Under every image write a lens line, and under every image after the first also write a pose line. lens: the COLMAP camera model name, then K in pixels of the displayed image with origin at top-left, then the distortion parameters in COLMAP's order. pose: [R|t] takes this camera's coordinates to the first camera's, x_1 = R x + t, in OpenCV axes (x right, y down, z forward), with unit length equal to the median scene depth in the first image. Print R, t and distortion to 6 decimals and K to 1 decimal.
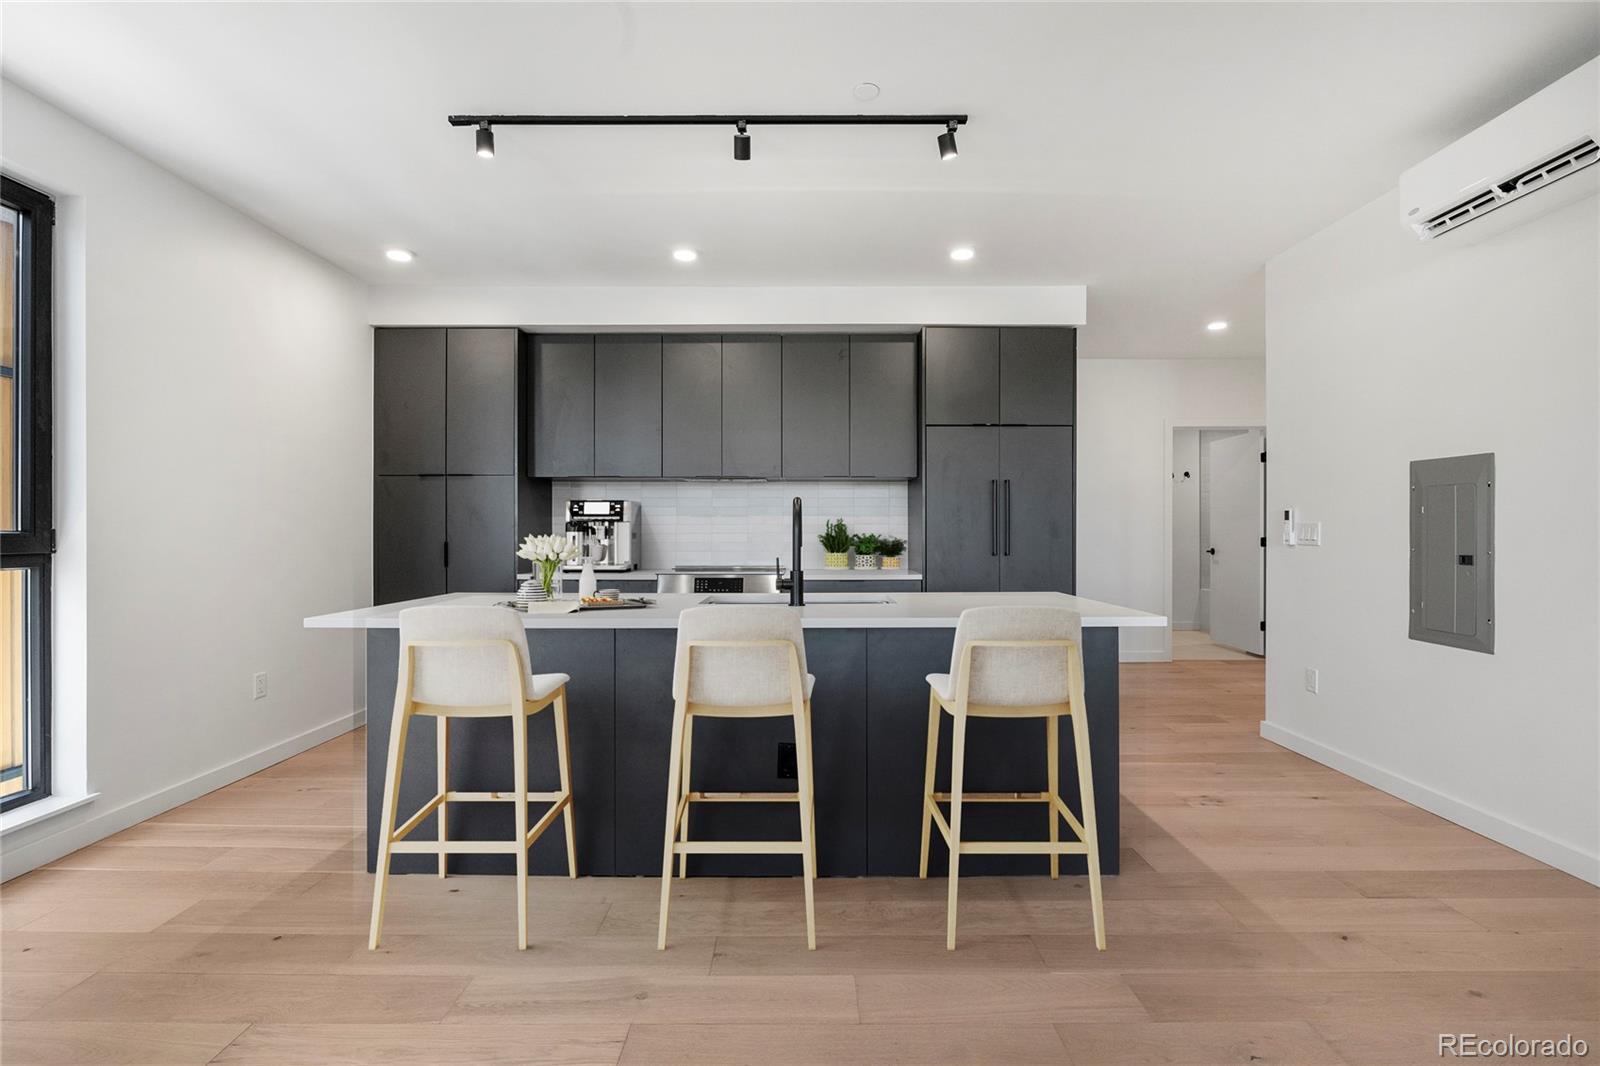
lens RADIAL K [[724.4, 0, 809.7], [0, 724.4, 533.2], [0, 0, 1]] dist [-0.001098, -0.004818]
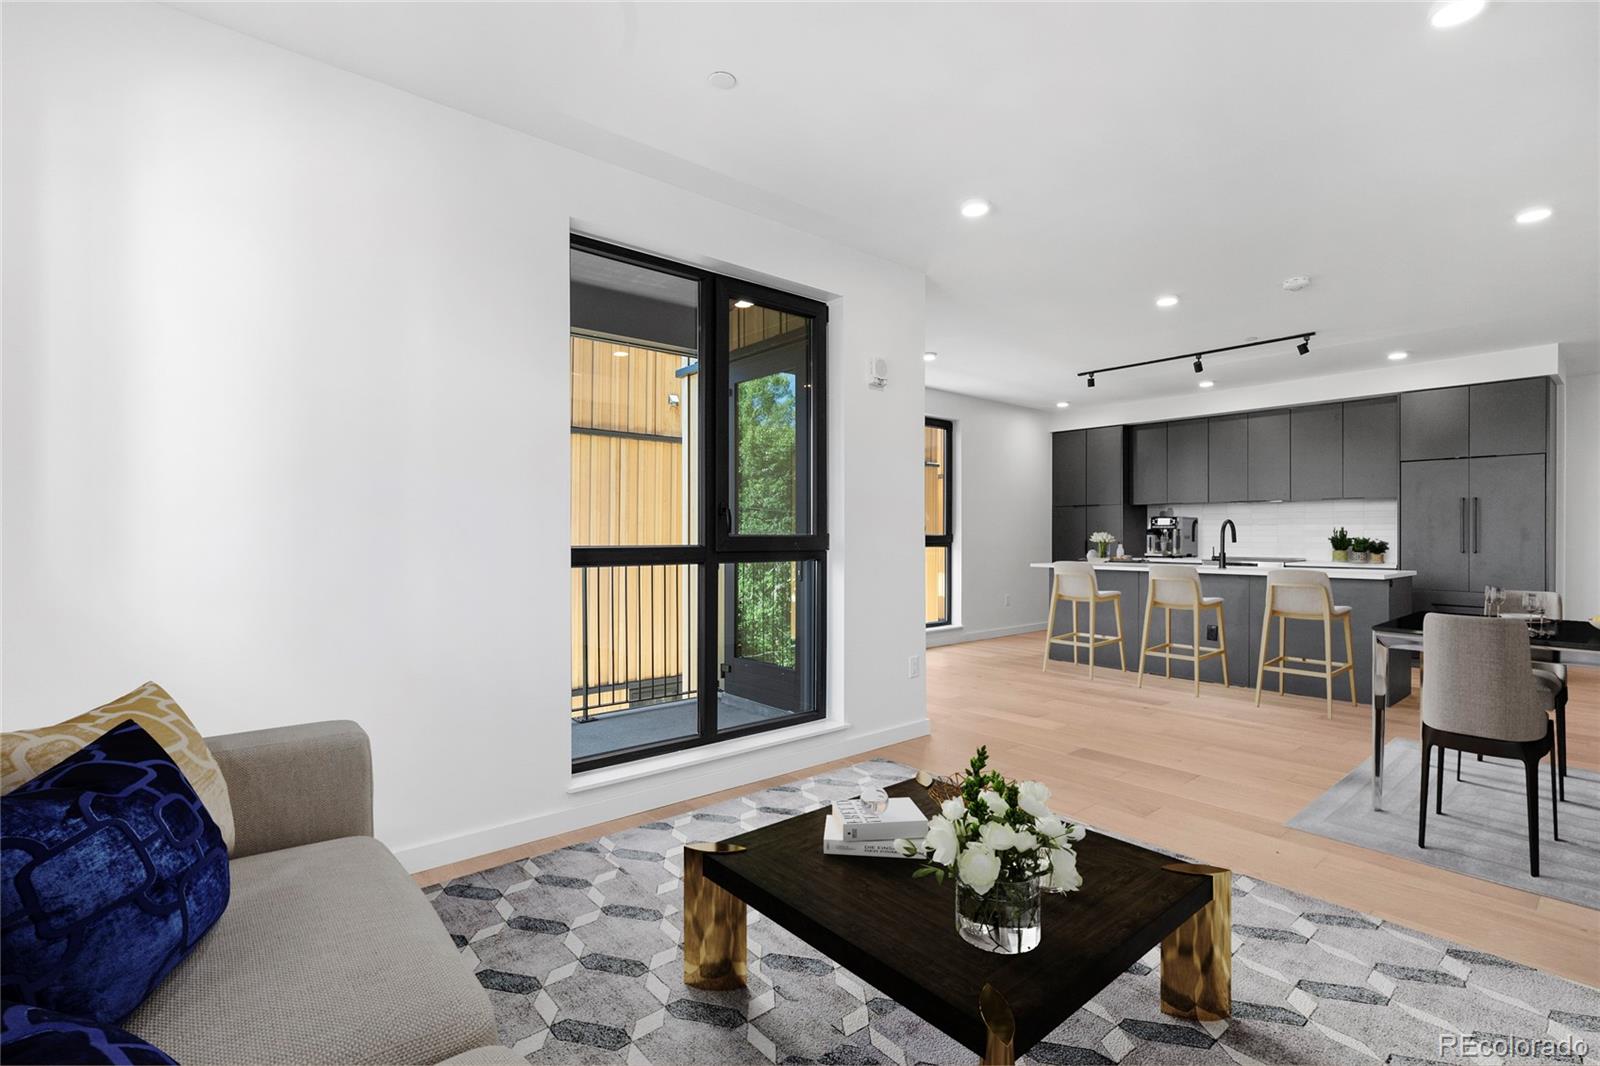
lens RADIAL K [[724.4, 0, 809.7], [0, 724.4, 533.2], [0, 0, 1]] dist [-0.001098, -0.004818]
pose [[0.651333, 0.000749, -0.758791, 0.474691], [-0.005737, 0.999976, -0.003938, 0.004531], [0.758770, 0.006918, 0.651322, -0.798224]]
